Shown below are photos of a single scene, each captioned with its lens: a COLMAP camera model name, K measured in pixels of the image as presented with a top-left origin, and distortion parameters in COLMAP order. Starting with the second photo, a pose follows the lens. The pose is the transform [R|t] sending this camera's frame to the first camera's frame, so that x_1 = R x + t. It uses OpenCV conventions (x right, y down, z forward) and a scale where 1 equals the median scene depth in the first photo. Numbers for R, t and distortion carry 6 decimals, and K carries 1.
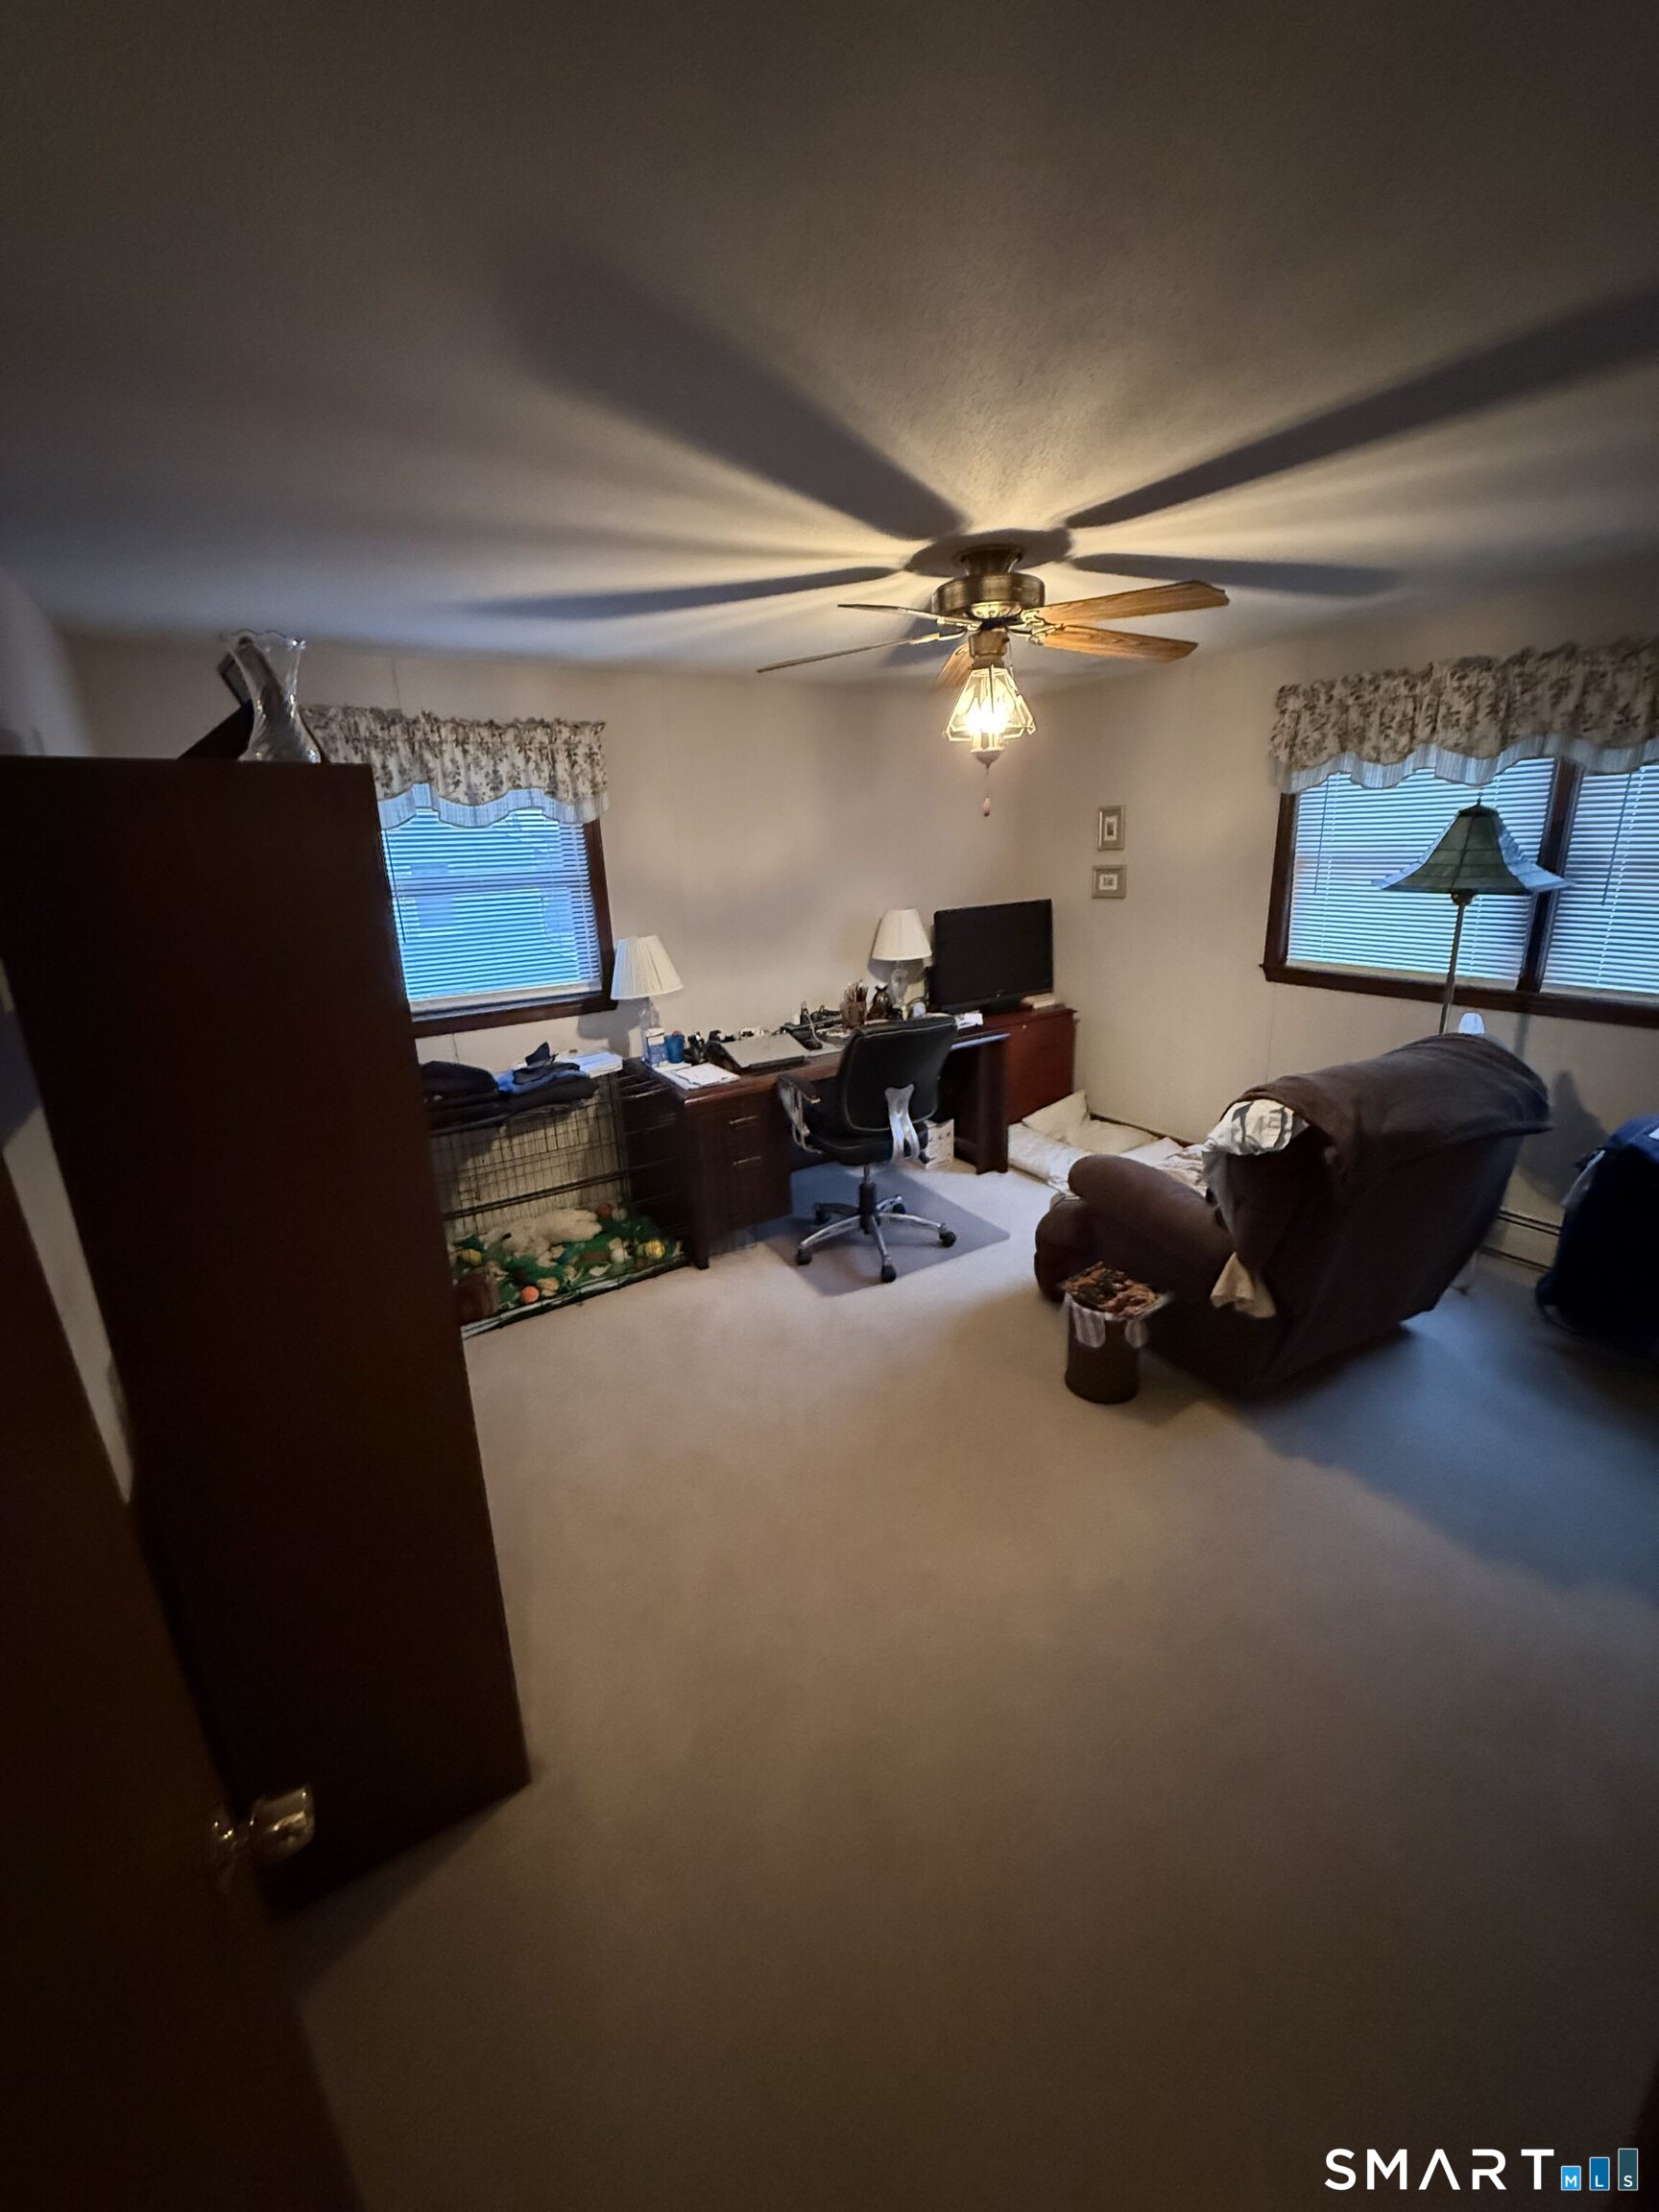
lens RADIAL K [[880.5, 0, 834.4], [0, 880.5, 1104.8], [0, 0, 1]] dist [-0.000617, 0.000605]
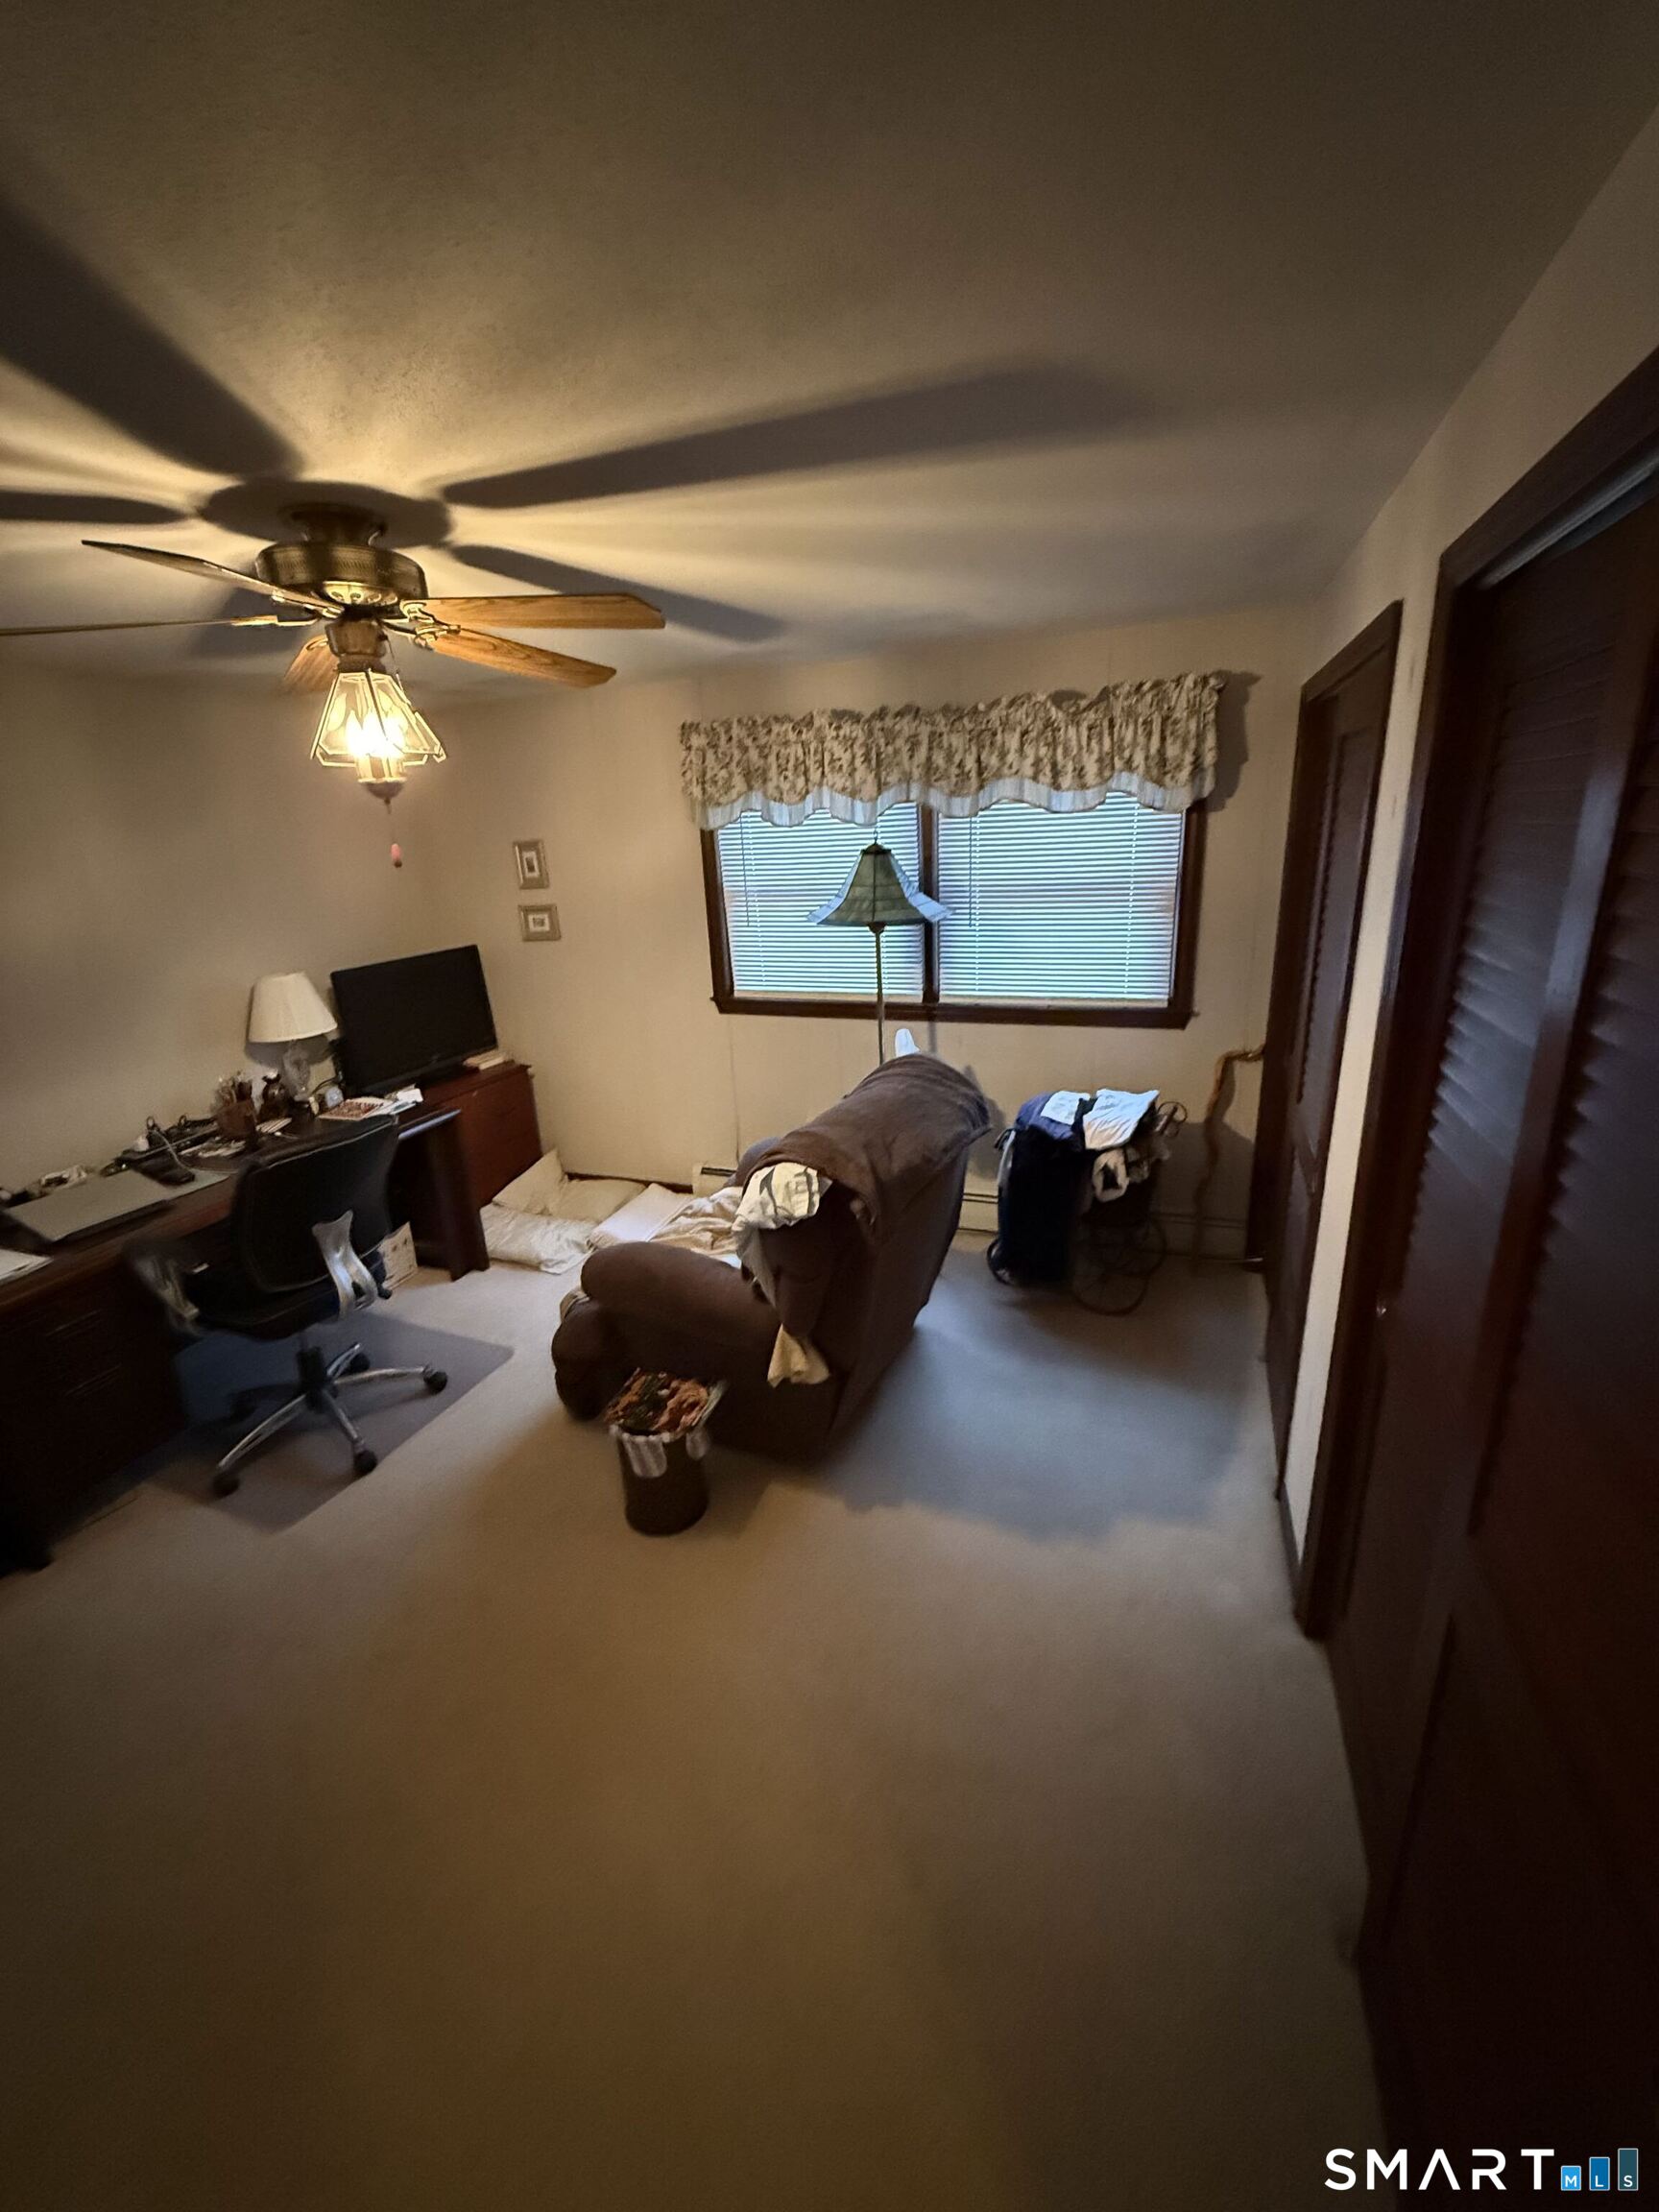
lens RADIAL K [[880.5, 0, 831.7], [0, 880.5, 1097.4], [0, 0, 1]] dist [-0.000617, 0.000605]
pose [[0.801992, -0.170133, 0.572594, 0.003387], [0.186986, 0.981909, 0.029854, -0.062982], [-0.567314, 0.083124, 0.819296, 0.135411]]
